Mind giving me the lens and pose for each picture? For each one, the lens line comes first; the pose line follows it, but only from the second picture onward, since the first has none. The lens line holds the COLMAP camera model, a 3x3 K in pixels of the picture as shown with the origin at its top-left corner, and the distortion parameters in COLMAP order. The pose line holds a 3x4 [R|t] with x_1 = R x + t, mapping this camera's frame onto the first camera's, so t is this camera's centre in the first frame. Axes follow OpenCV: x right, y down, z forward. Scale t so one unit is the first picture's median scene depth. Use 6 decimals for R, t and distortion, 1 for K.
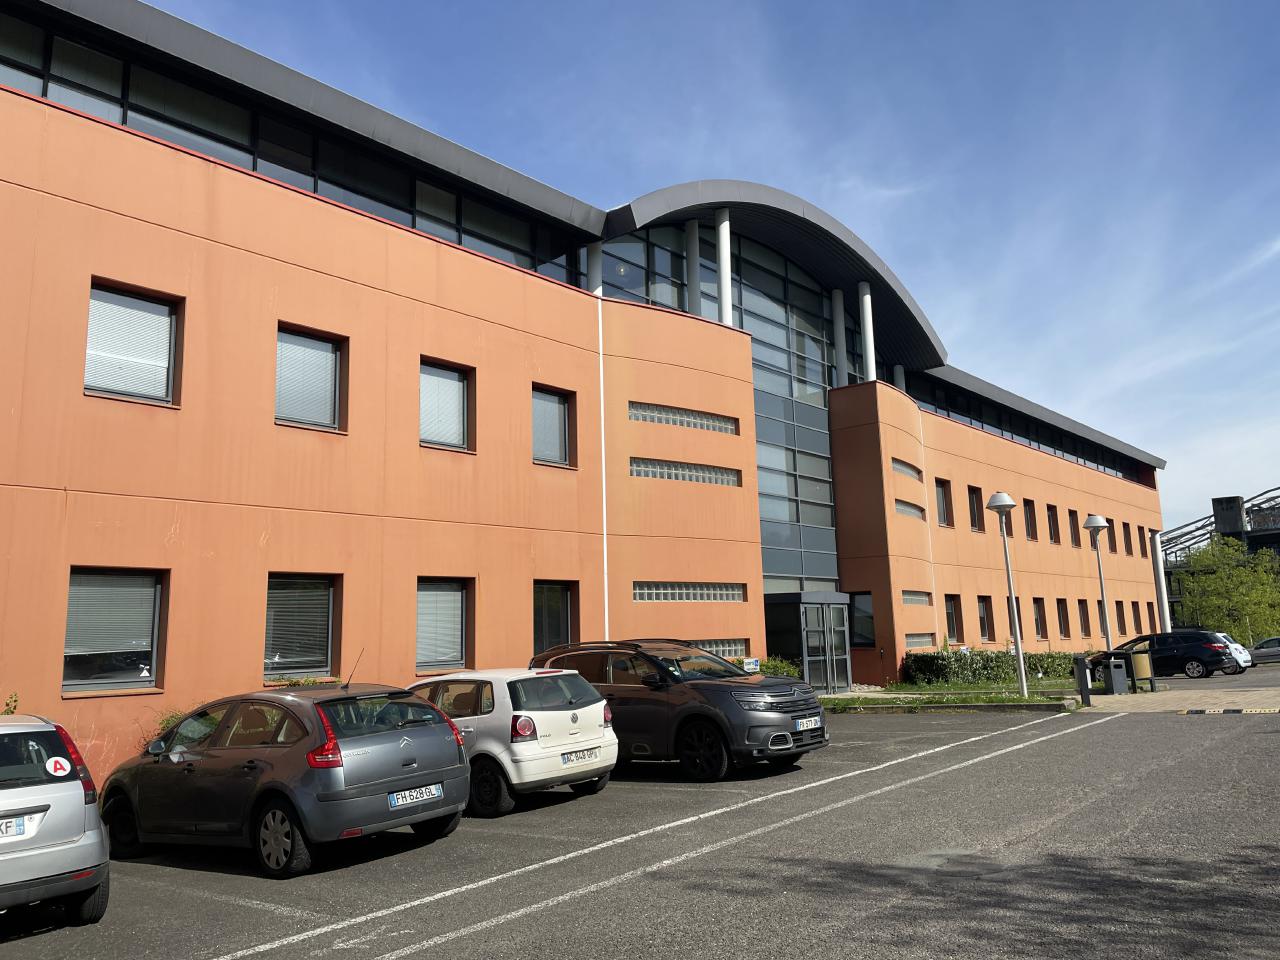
lens RADIAL K [[964.7, 0, 640.0], [0, 964.7, 480.0], [0, 0, 1]] dist [0.063669, -0.002152]
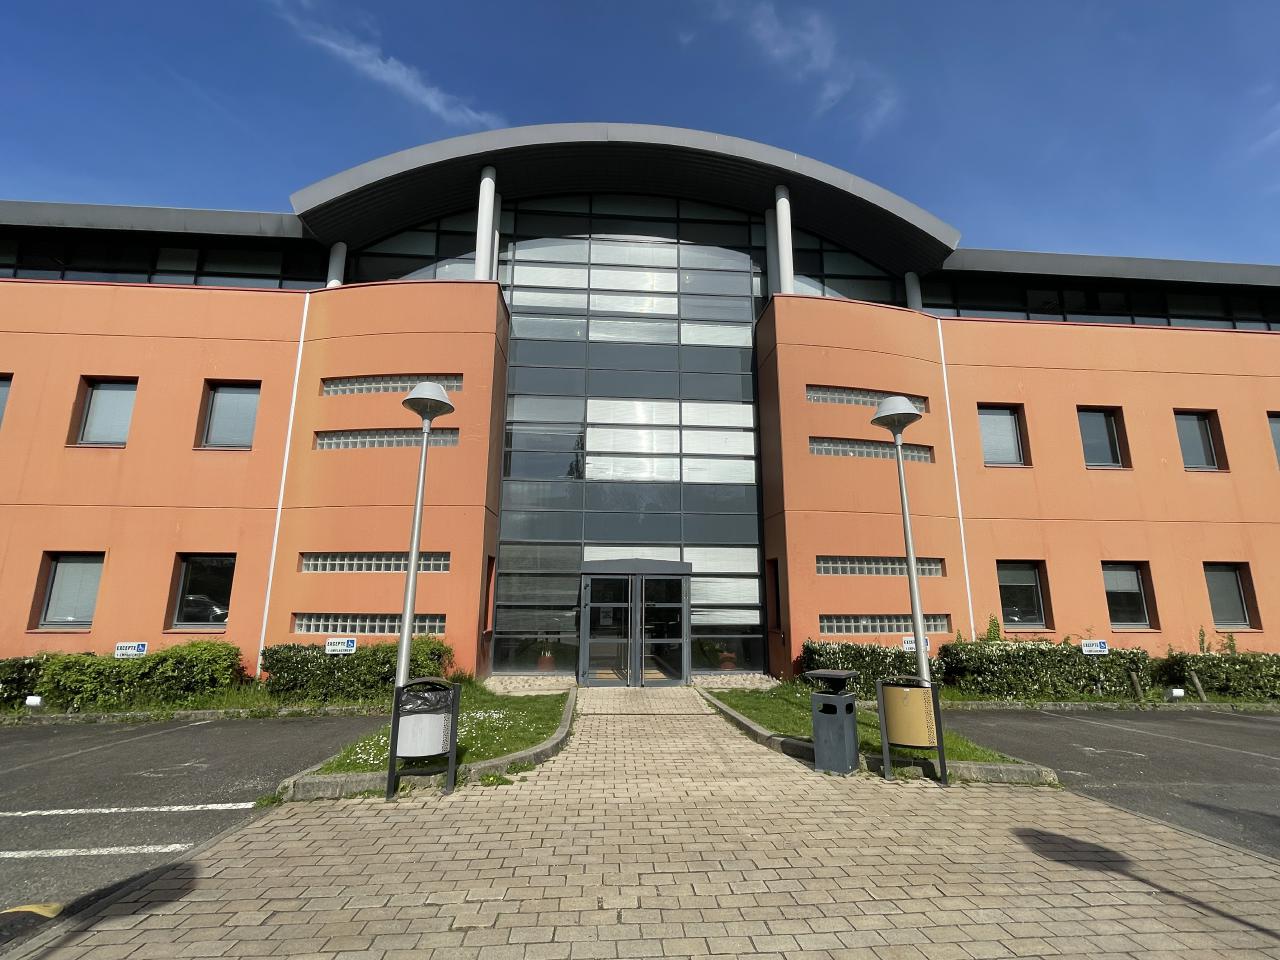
lens RADIAL K [[606.8, 0, 640.0], [0, 606.8, 480.0], [0, 0, 1]] dist [-0.002050, -0.000061]
pose [[0.722313, -0.111744, -0.682478, 0.490250], [0.088525, 0.993681, -0.069006, 0.074693], [0.685877, -0.010573, 0.727641, 0.557109]]
